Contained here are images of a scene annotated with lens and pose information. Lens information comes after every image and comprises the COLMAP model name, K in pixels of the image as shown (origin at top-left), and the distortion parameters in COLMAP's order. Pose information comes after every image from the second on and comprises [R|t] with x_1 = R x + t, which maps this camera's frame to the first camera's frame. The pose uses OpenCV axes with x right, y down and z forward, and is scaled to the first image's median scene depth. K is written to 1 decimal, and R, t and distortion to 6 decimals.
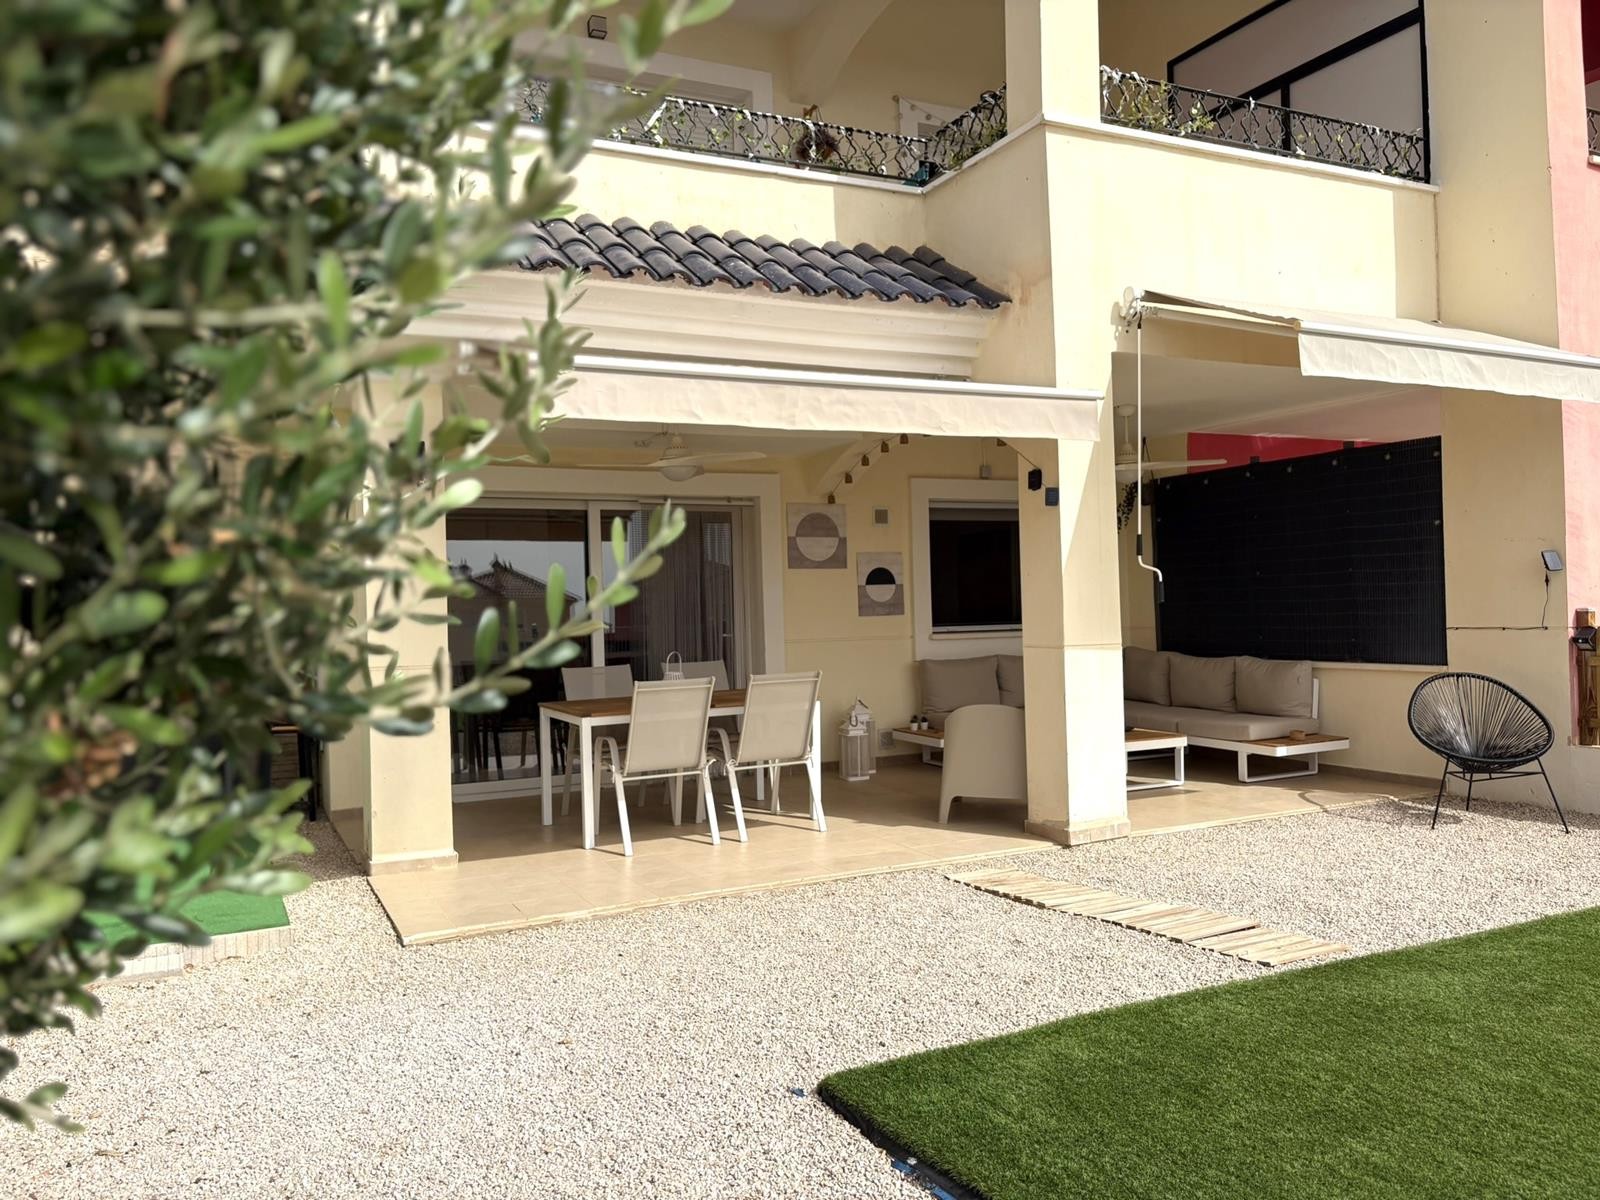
lens RADIAL K [[1214.4, 0, 803.3], [0, 1214.4, 604.7], [0, 0, 1]] dist [0.052333, -0.060019]
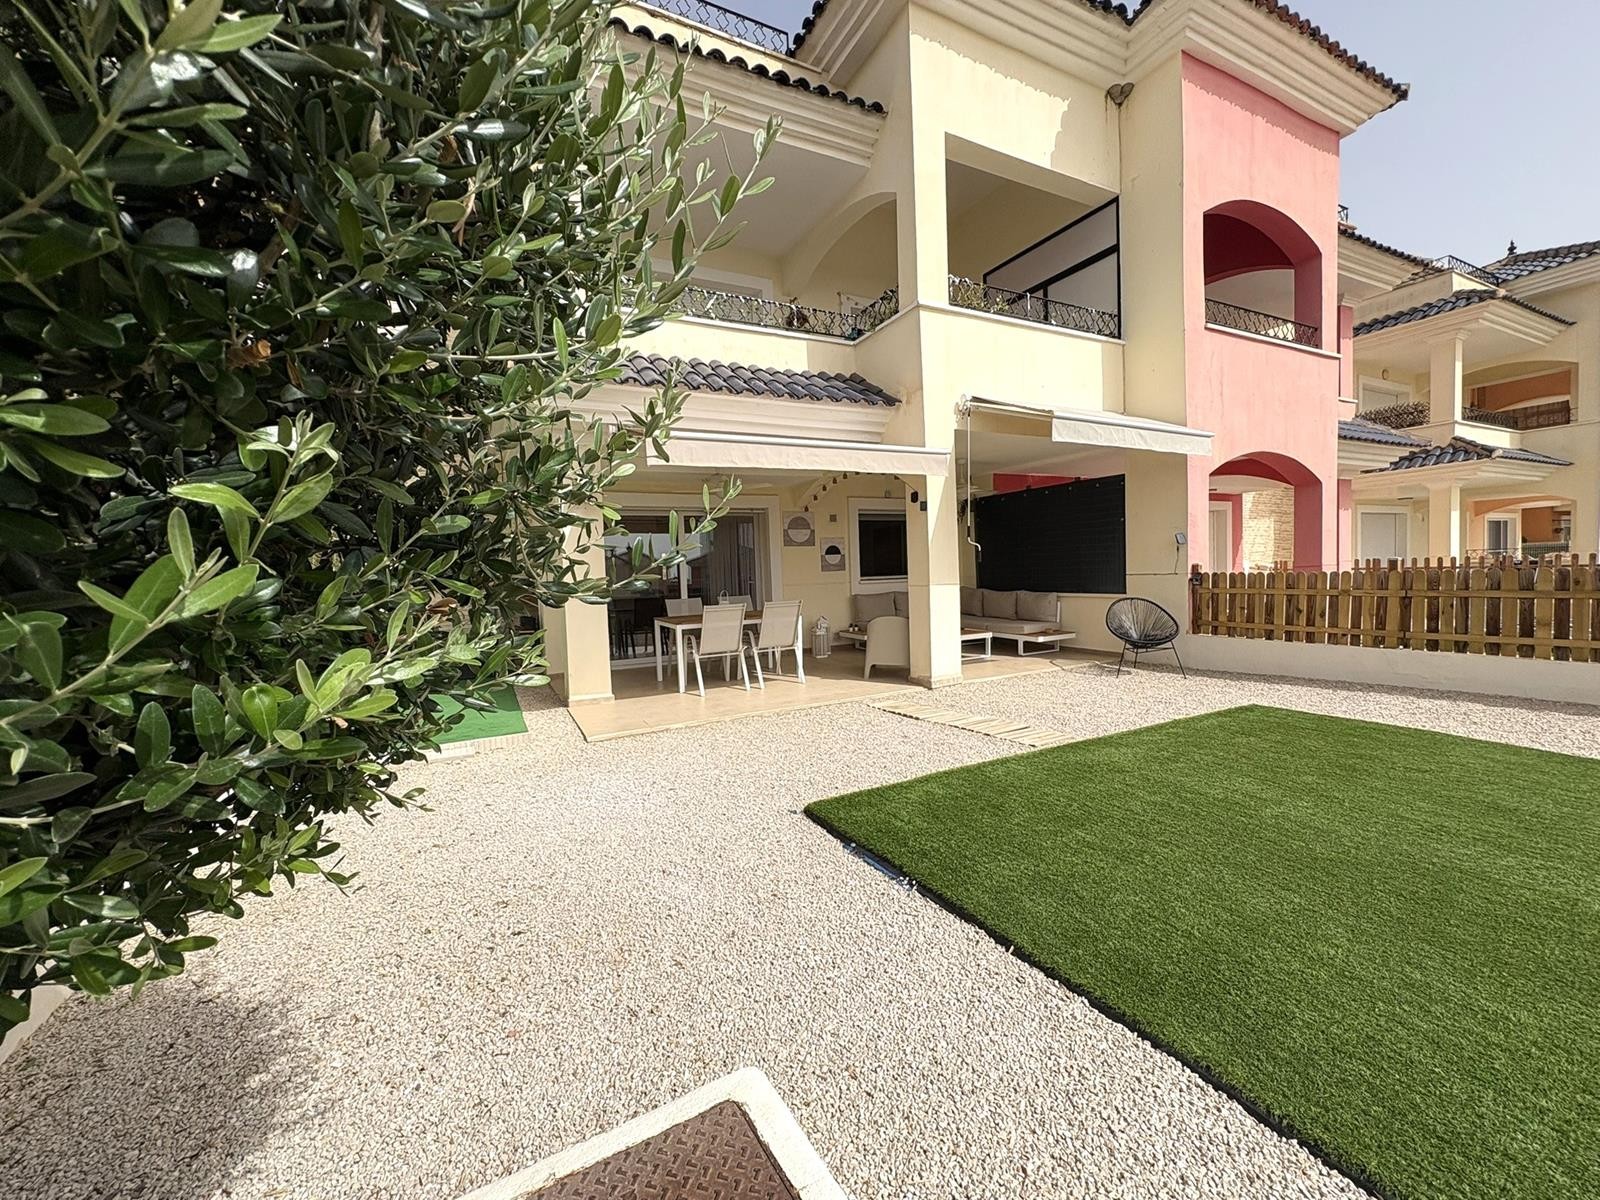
lens RADIAL K [[639.1, 0, 799.0], [0, 639.1, 602.3], [0, 0, 1]] dist [-0.001192, -0.000075]
pose [[0.999885, -0.009217, 0.012011, -0.002429], [0.008553, 0.998494, 0.054189, 0.004637], [-0.012492, -0.054080, 0.998458, 0.001577]]
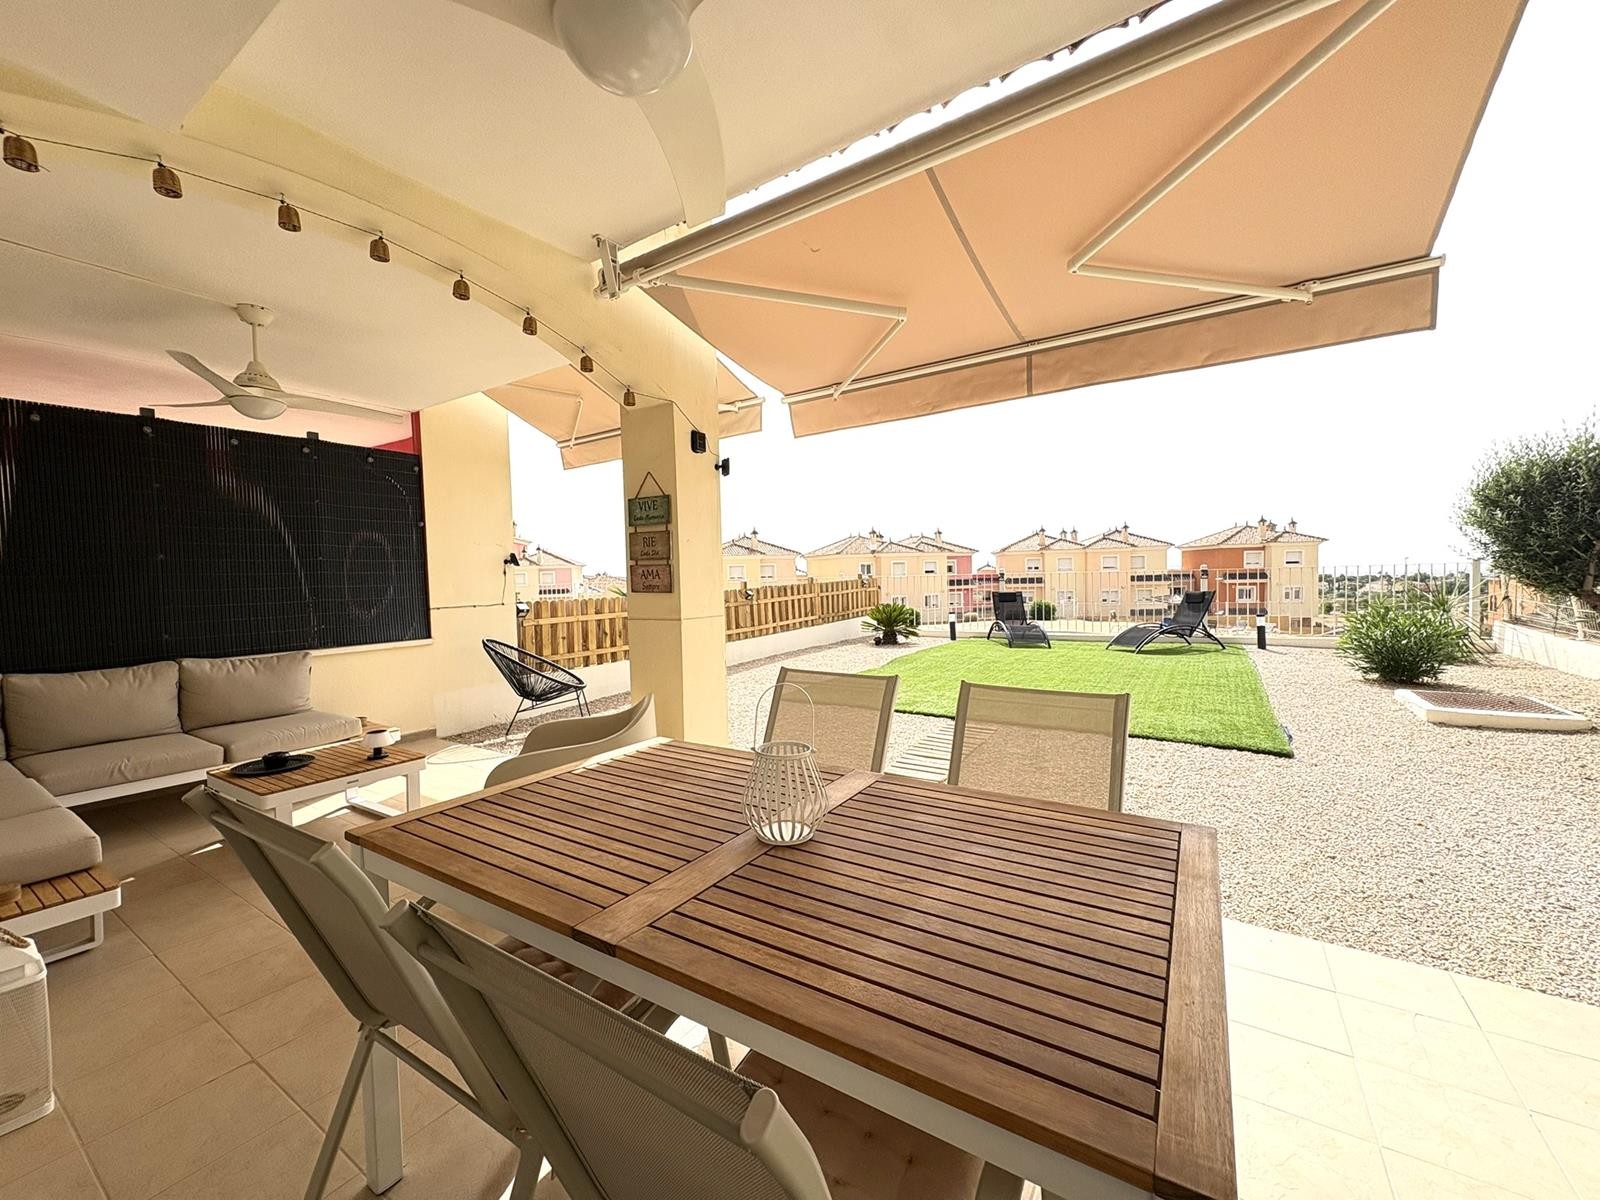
lens RADIAL K [[639.1, 0, 796.2], [0, 639.1, 594.9], [0, 0, 1]] dist [-0.001192, -0.000075]
pose [[-0.516271, 0.011555, 0.856347, -0.276496], [0.035801, 0.999326, 0.008100, 0.015322], [-0.855676, 0.034840, -0.516337, 1.199812]]
